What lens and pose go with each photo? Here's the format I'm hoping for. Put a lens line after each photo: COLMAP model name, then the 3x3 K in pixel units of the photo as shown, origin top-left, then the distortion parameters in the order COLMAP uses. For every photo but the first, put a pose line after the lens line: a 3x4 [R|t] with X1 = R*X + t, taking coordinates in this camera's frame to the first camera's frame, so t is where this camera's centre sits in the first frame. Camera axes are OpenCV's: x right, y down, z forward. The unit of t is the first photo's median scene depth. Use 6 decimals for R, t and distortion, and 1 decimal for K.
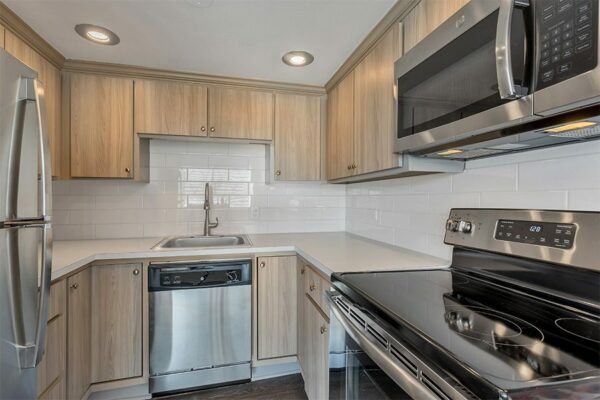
lens RADIAL K [[296.0, 0, 303.0], [0, 296.0, 198.5], [0, 0, 1]] dist [-0.005296, -0.000274]
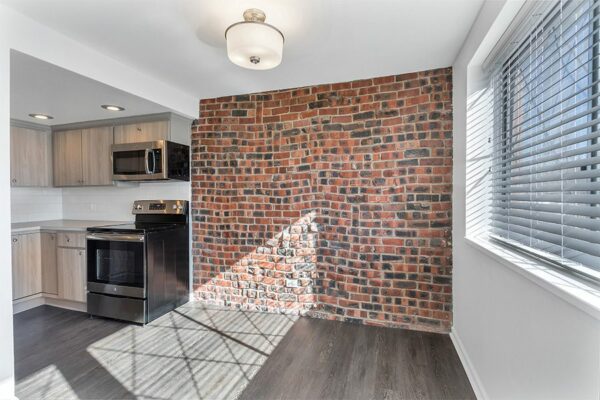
lens RADIAL K [[274.4, 0, 302.3], [0, 274.4, 200.4], [0, 0, 1]] dist [-0.015619, -0.000501]
pose [[0.530503, -0.030035, 0.847151, -0.533851], [0.007554, 0.999500, 0.030706, -0.023351], [-0.847650, -0.009890, 0.530464, -1.085848]]
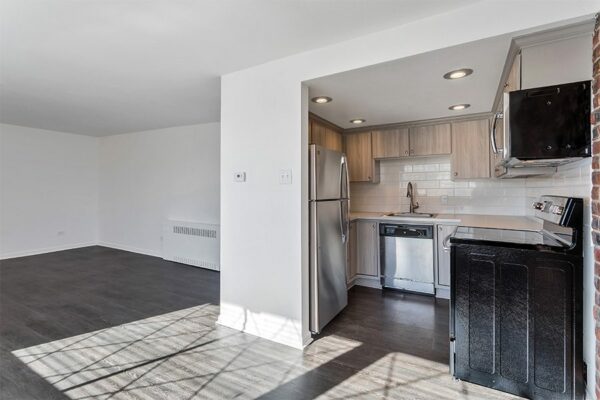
lens RADIAL K [[296.0, 0, 291.9], [0, 296.0, 184.0], [0, 0, 1]] dist [-0.005296, -0.000274]
pose [[0.703813, -0.025308, -0.709935, 0.474324], [0.010049, 0.999620, -0.025672, -0.003448], [0.710314, 0.010934, 0.703800, -0.814492]]
